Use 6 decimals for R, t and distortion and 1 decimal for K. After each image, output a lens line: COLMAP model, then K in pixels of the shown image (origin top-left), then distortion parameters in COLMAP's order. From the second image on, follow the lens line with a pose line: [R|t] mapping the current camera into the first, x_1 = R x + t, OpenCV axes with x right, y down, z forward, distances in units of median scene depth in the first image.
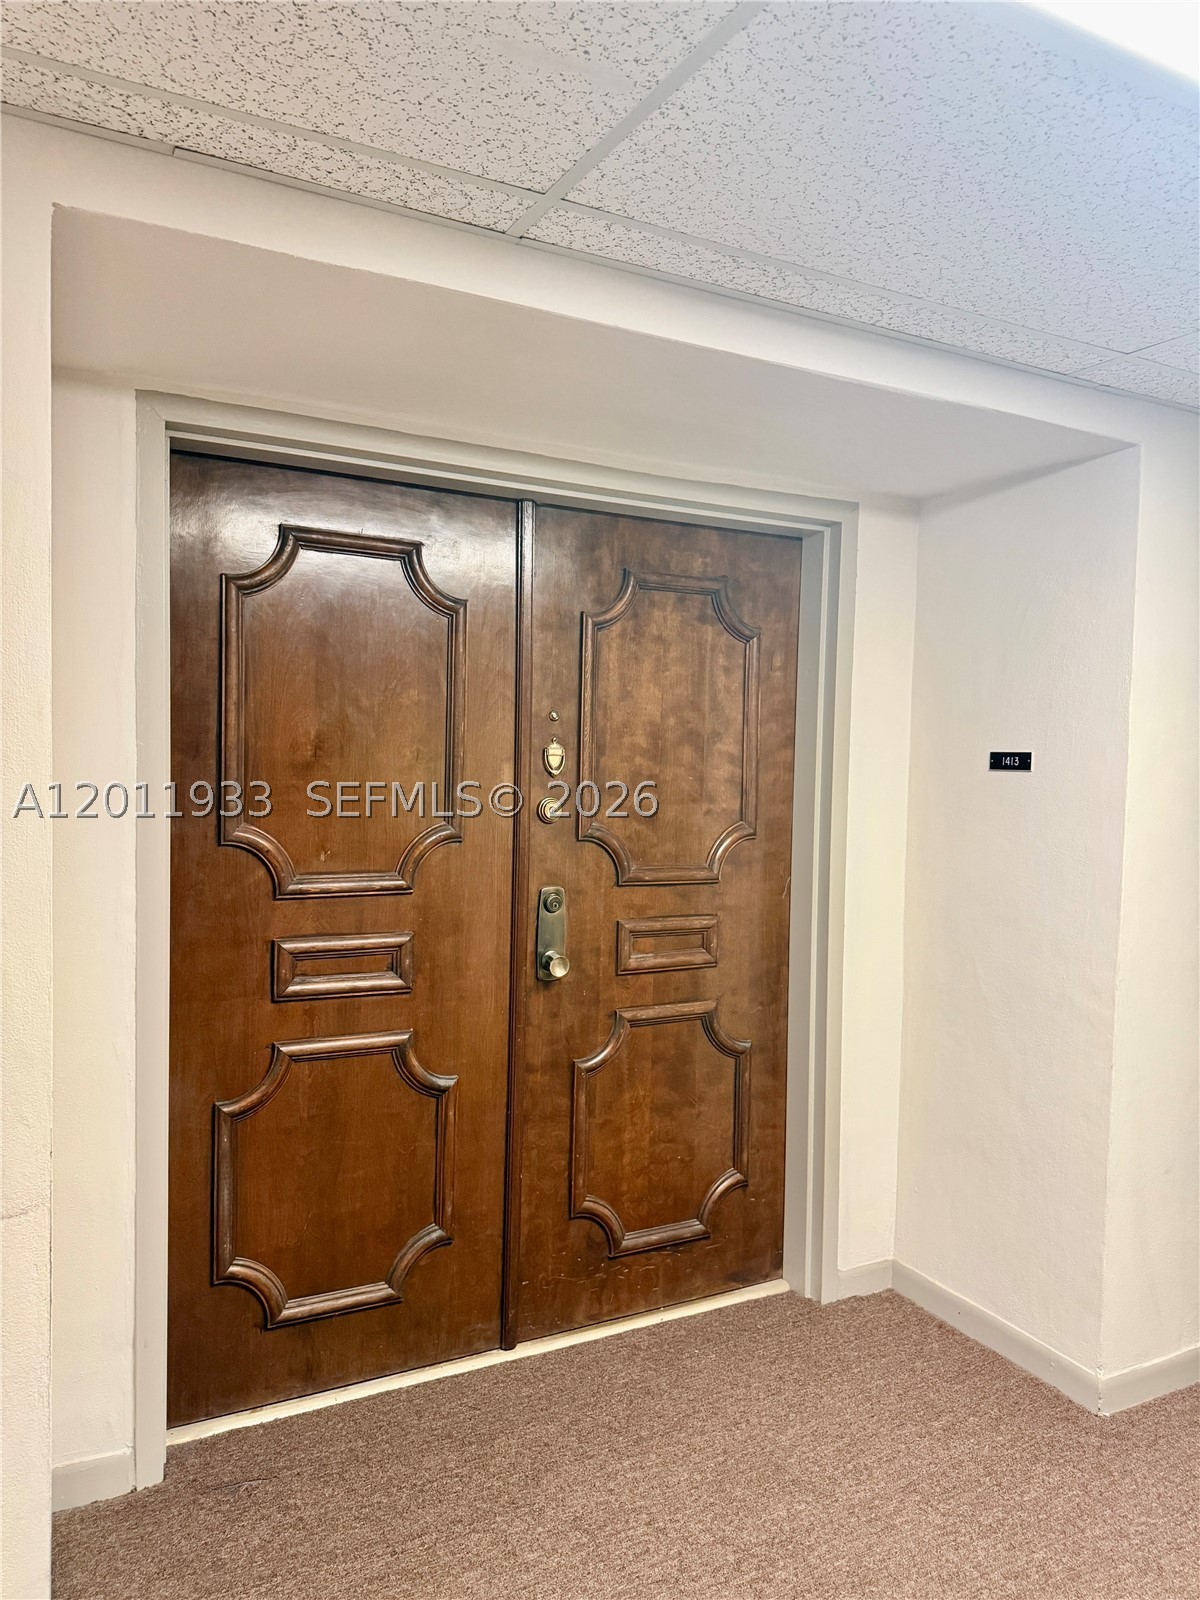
lens RADIAL K [[1105.4, 0, 599.2], [0, 1105.4, 795.3], [0, 0, 1]] dist [0.008612, -0.008986]
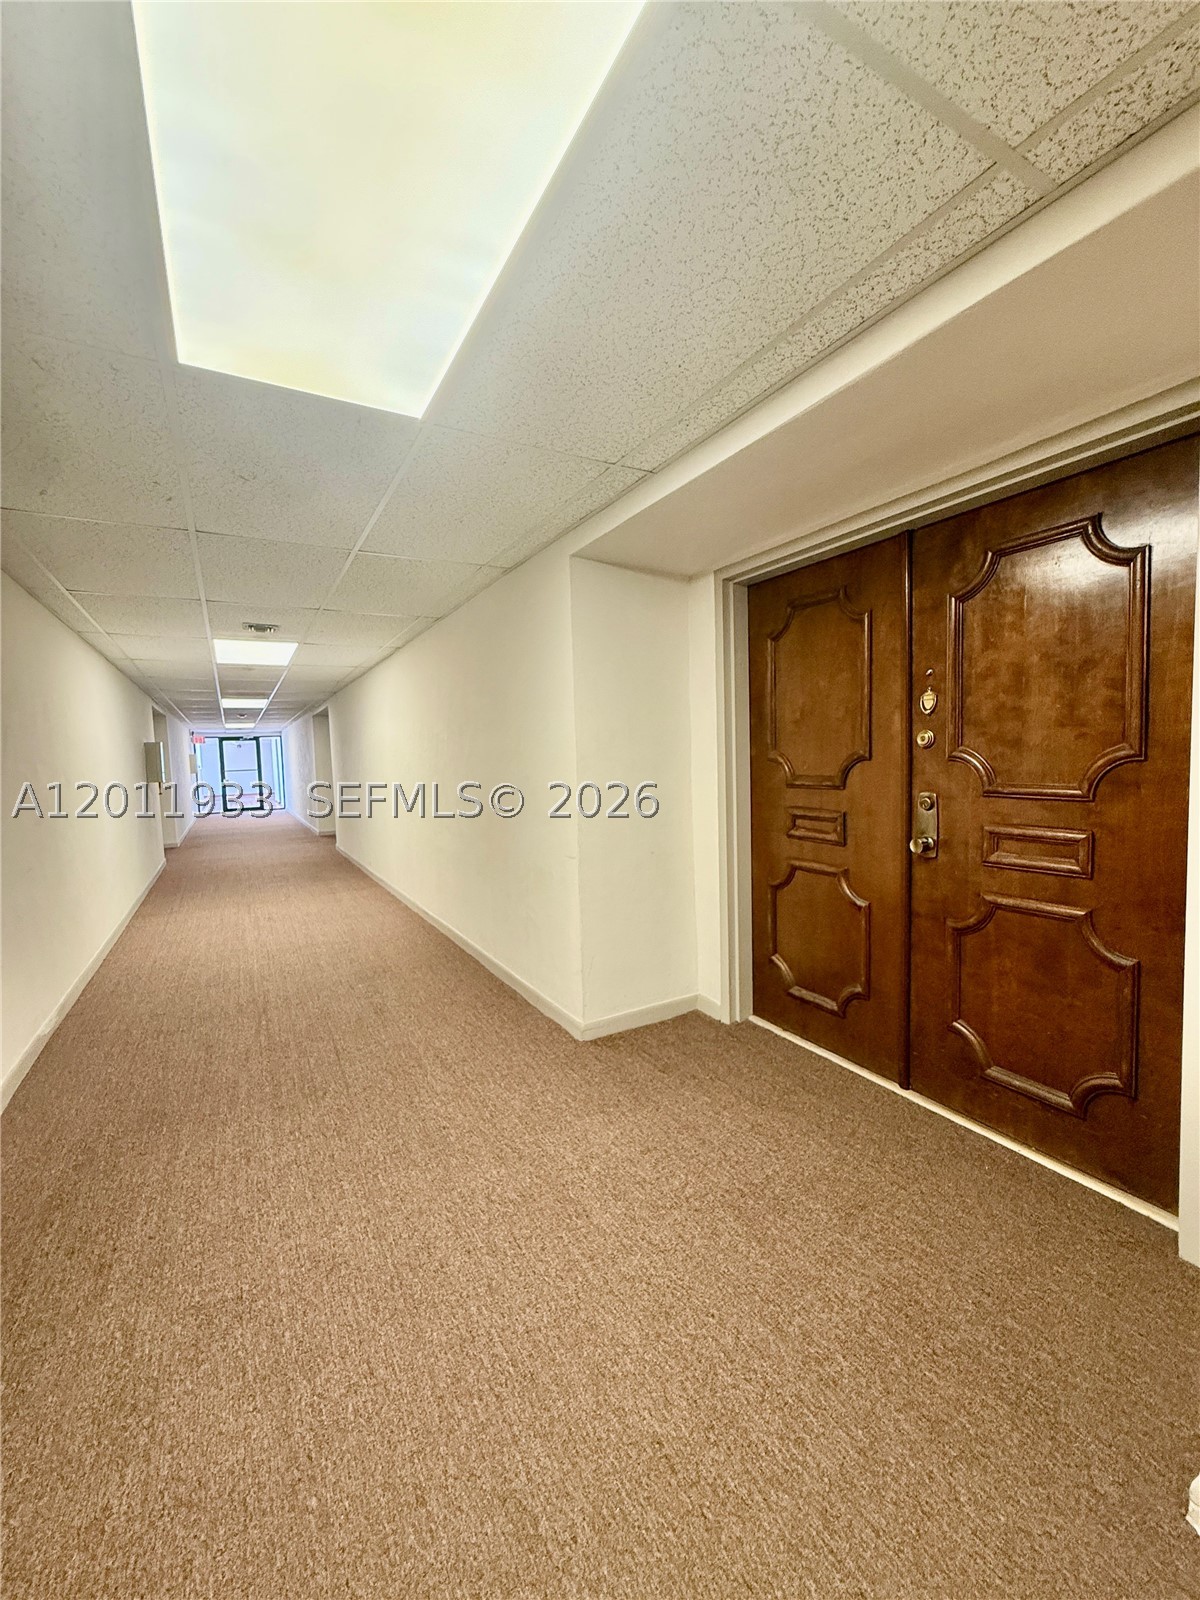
lens RADIAL K [[643.8, 0, 598.7], [0, 643.8, 801.4], [0, 0, 1]] dist [0.005738, -0.001028]
pose [[0.028474, 0.055558, -0.998049, 0.758834], [0.015888, 0.998303, 0.056025, 0.038748], [0.999468, -0.017452, 0.027543, 0.533292]]
